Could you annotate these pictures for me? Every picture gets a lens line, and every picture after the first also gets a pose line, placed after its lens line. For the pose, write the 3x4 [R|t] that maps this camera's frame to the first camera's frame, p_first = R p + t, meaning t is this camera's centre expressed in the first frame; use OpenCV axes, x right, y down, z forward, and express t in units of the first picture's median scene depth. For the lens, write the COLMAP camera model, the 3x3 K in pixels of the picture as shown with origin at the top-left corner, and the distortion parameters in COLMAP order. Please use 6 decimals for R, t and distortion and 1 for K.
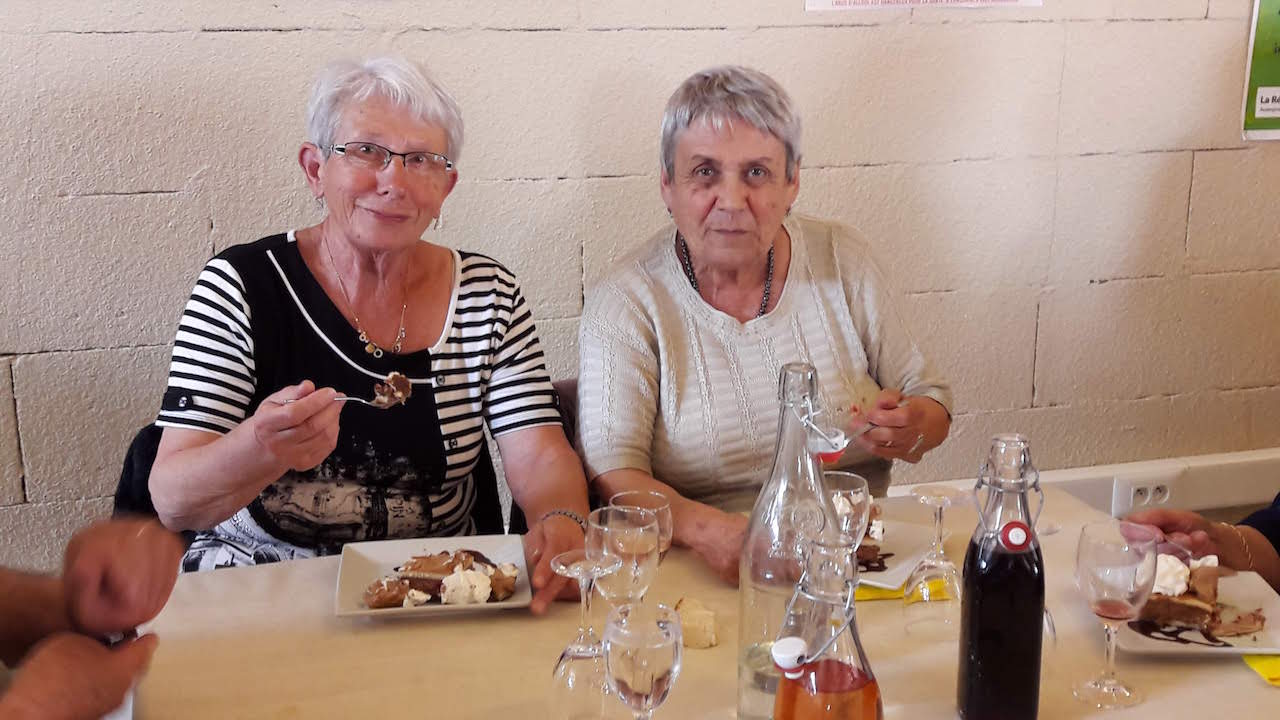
lens RADIAL K [[1576.0, 0, 641.5], [0, 1576.0, 361.7], [0, 0, 1]] dist [0.030367, 0.000000]
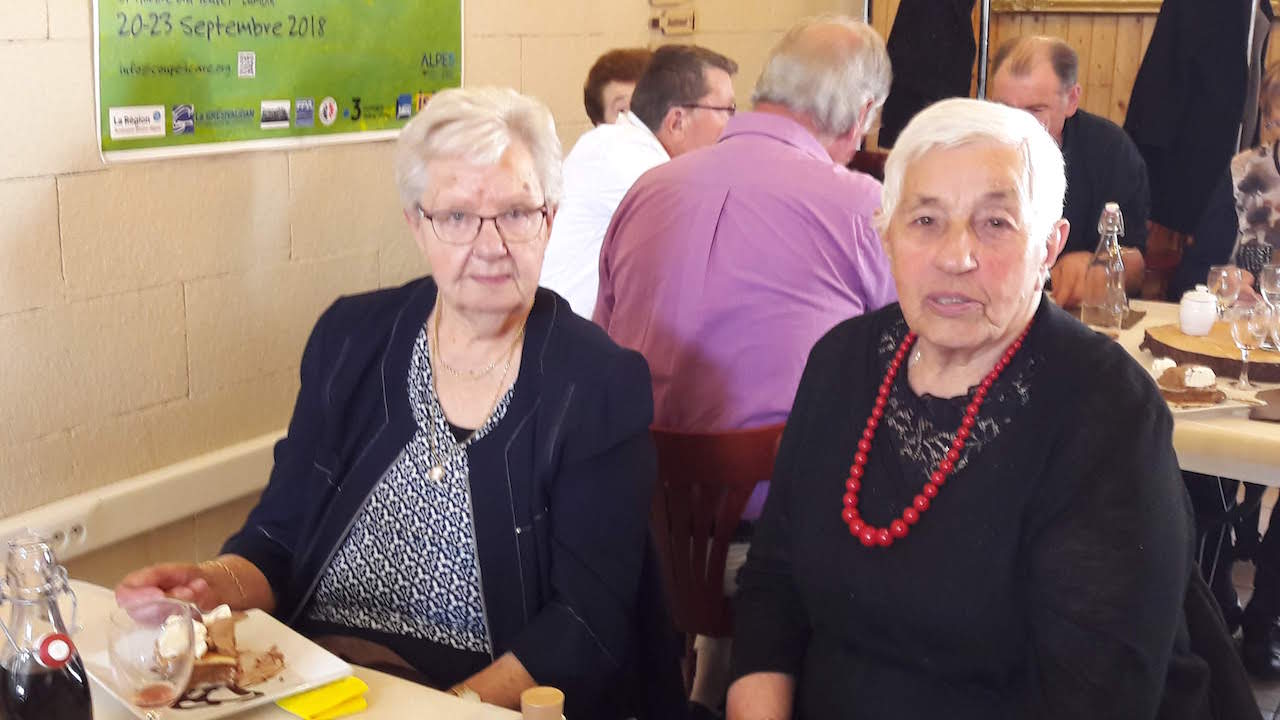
lens RADIAL K [[1576.0, 0, 636.6], [0, 1576.0, 356.5], [0, 0, 1]] dist [0.030367, 0.000000]
pose [[0.753529, -0.139436, 0.642457, -0.042625], [0.148291, 0.988113, 0.040527, -0.027098], [-0.640471, 0.064732, 0.765249, 0.104344]]
